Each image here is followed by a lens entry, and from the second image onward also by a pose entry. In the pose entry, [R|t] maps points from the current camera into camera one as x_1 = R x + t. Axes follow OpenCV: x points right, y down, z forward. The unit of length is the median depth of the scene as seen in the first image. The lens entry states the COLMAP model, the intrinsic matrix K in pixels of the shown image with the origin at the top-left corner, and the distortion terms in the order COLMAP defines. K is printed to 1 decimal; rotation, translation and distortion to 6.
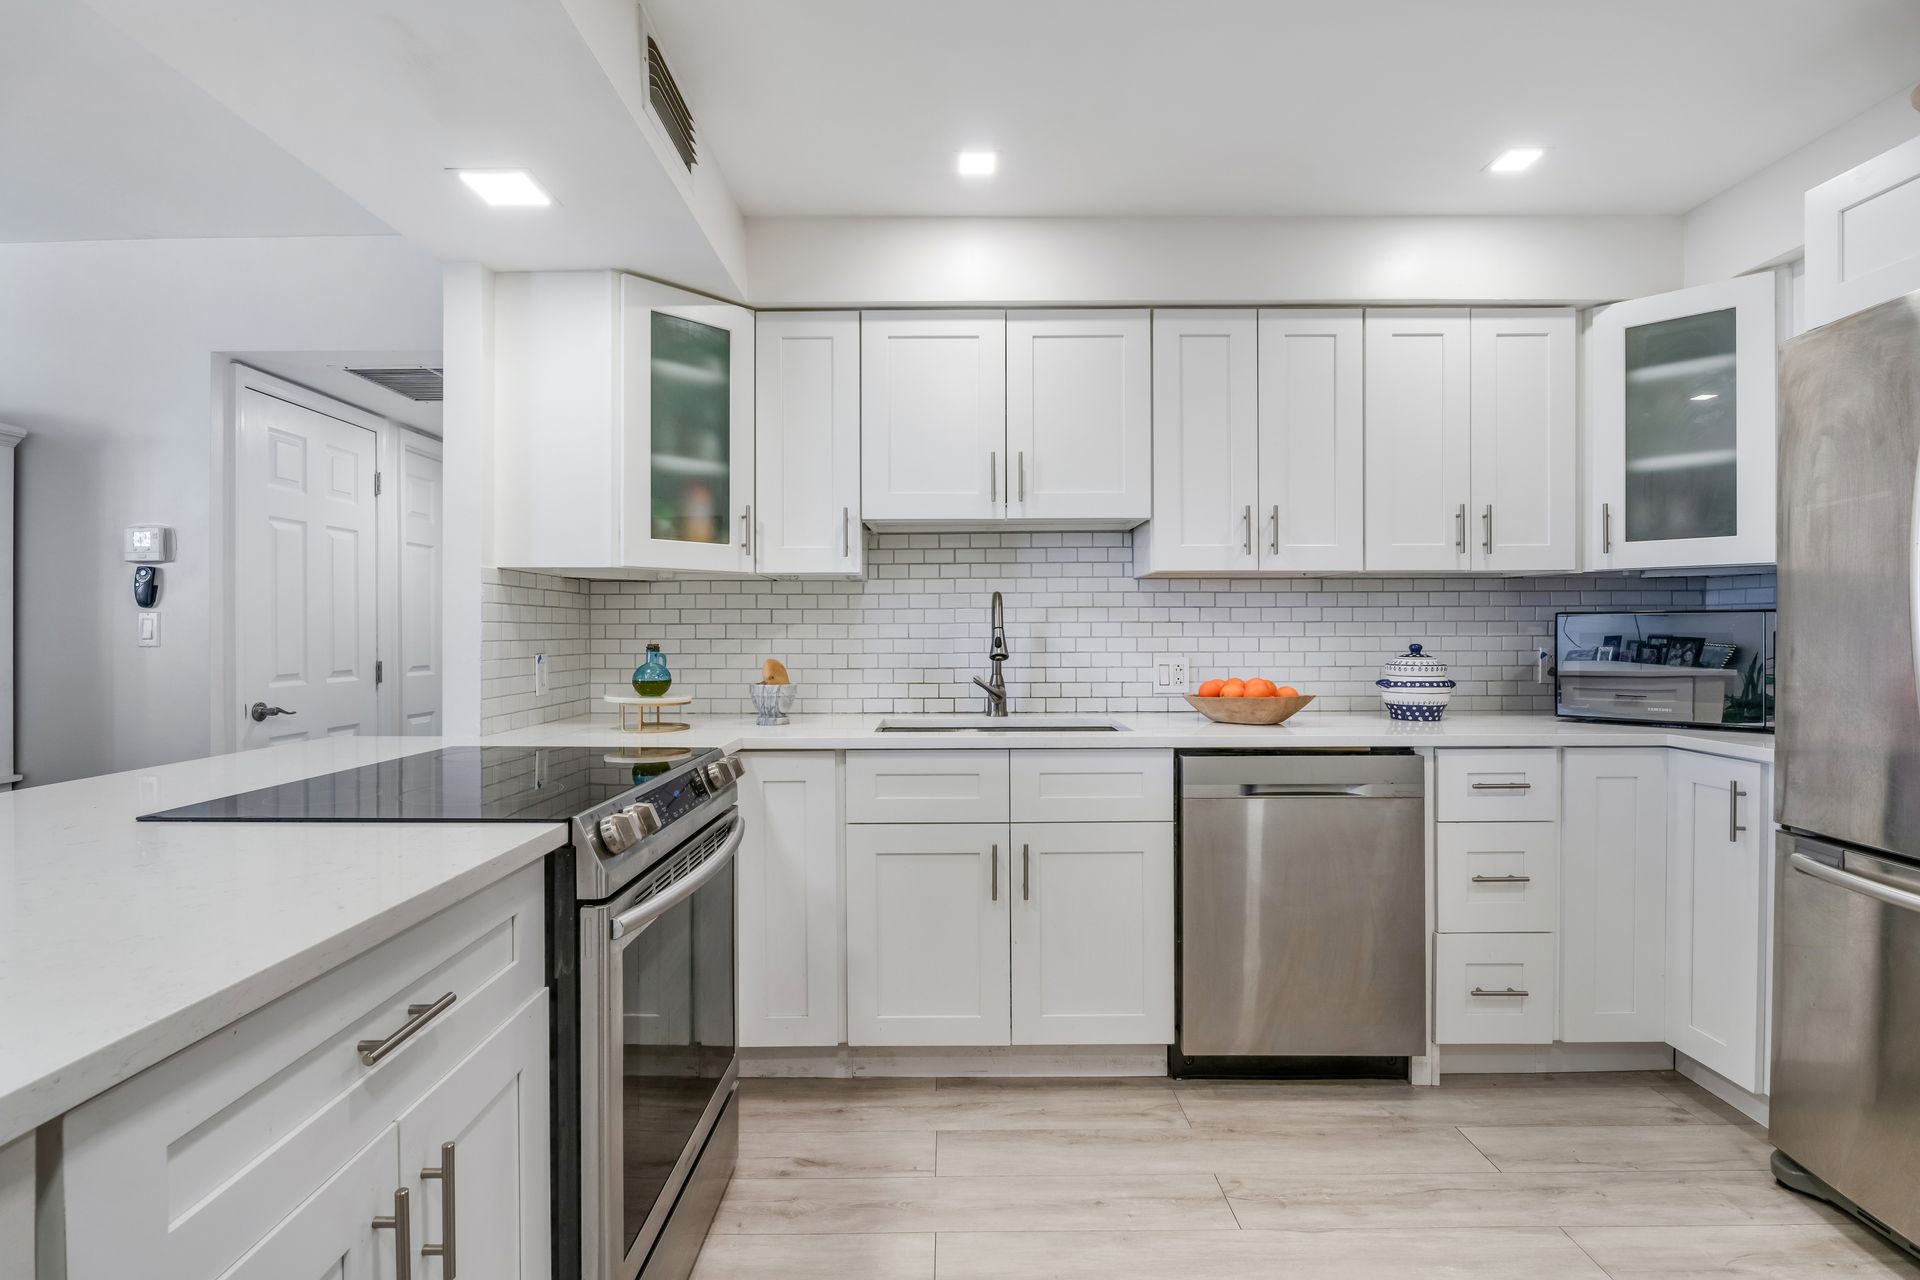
lens RADIAL K [[878.1, 0, 960.0], [0, 878.1, 640.0], [0, 0, 1]] dist [-0.015407, 0.000239]
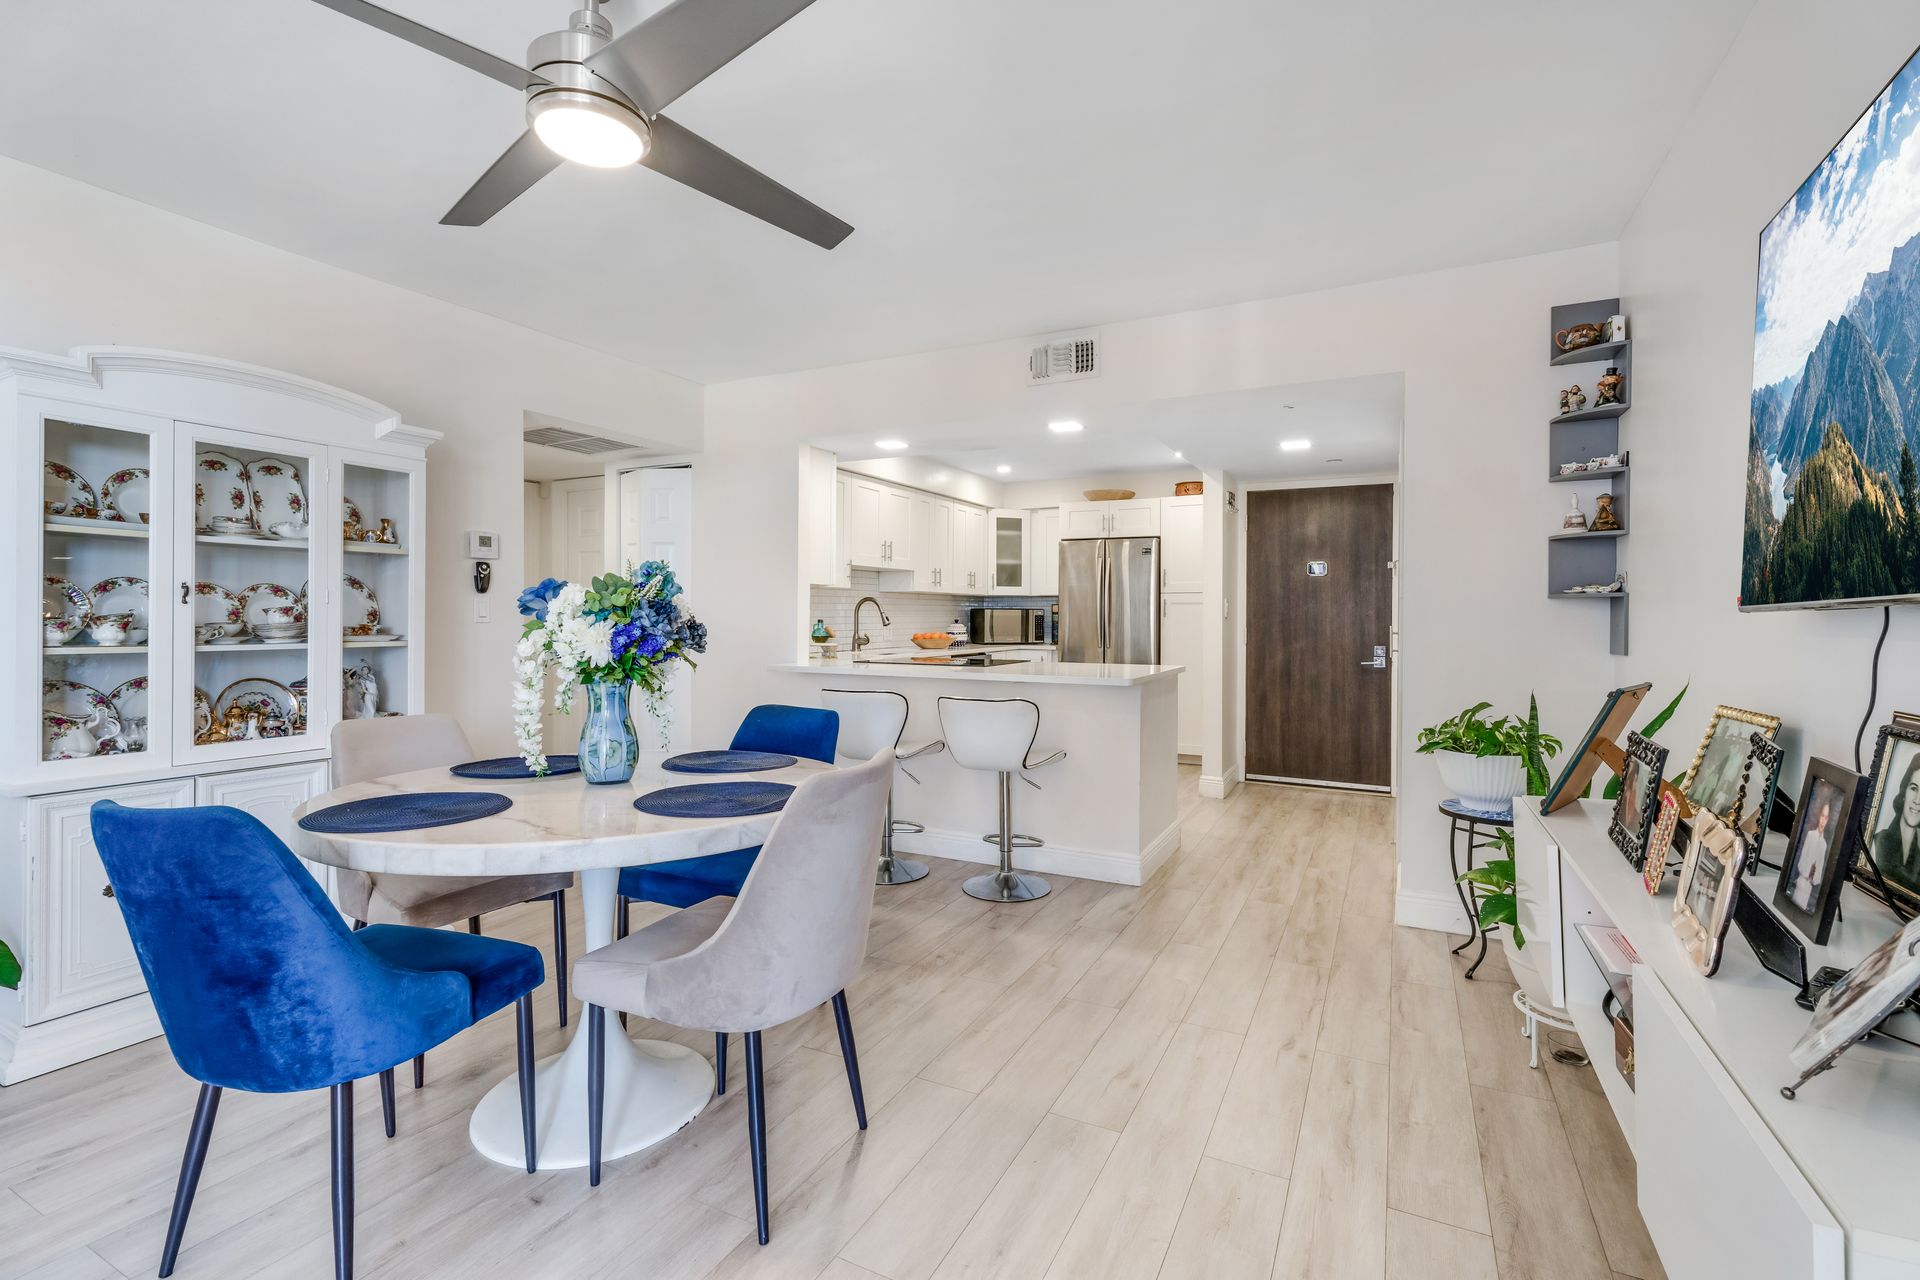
lens RADIAL K [[855.0, 0, 954.3], [0, 855.0, 610.0], [0, 0, 1]] dist [-0.000536, -0.000293]
pose [[0.466083, 0.009518, 0.884690, -1.956497], [0.003171, 0.999918, -0.012428, 0.008885], [-0.884735, 0.008598, 0.466015, -0.274816]]
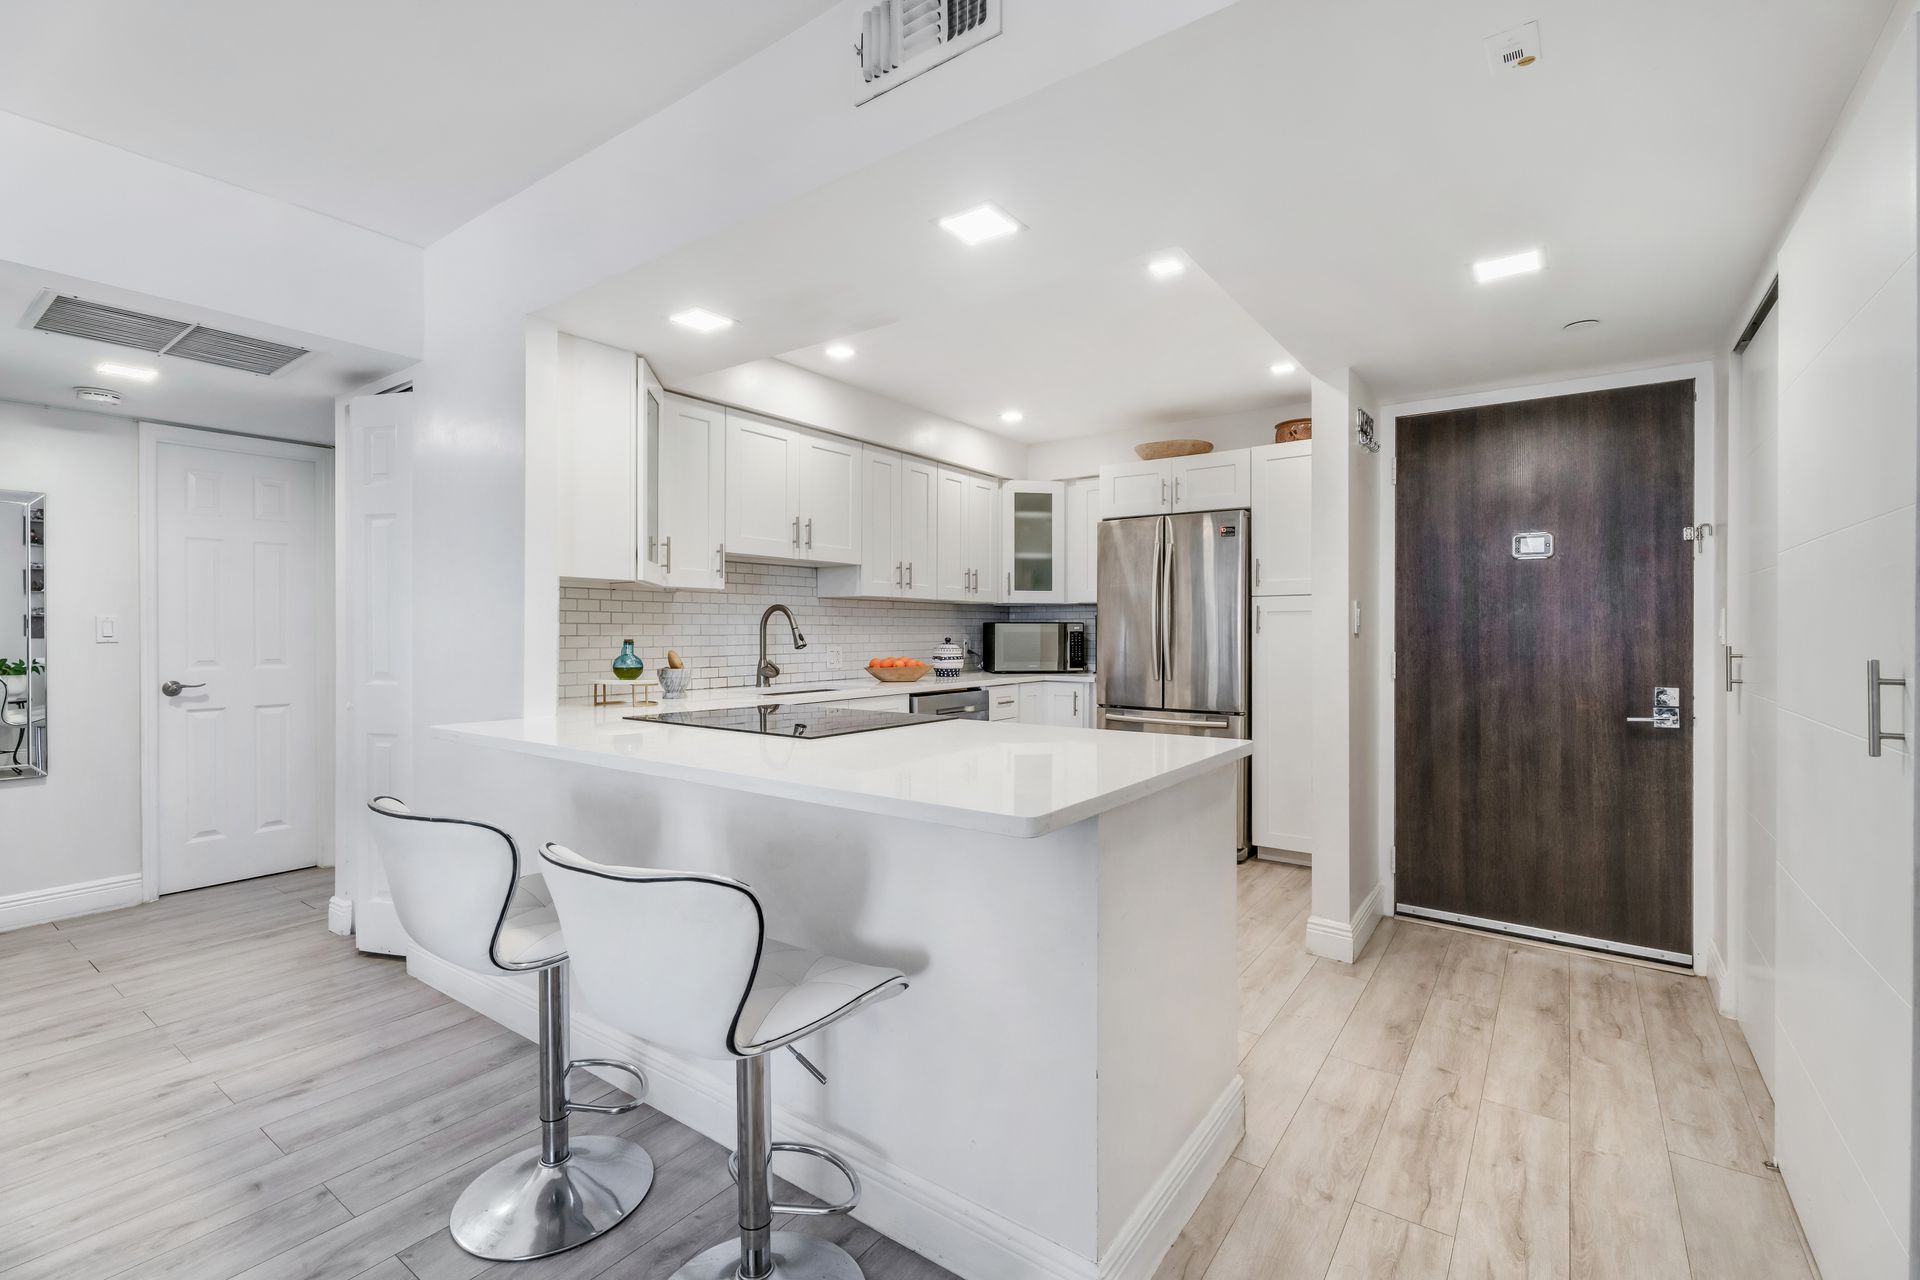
lens RADIAL K [[833.4, 0, 950.6], [0, 833.4, 628.0], [0, 0, 1]] dist [0.000504, 0.000021]
pose [[0.599472, 0.006120, 0.800372, -0.985884], [0.005516, 0.999915, -0.011777, 0.004900], [-0.800377, 0.011475, 0.599388, -0.117281]]
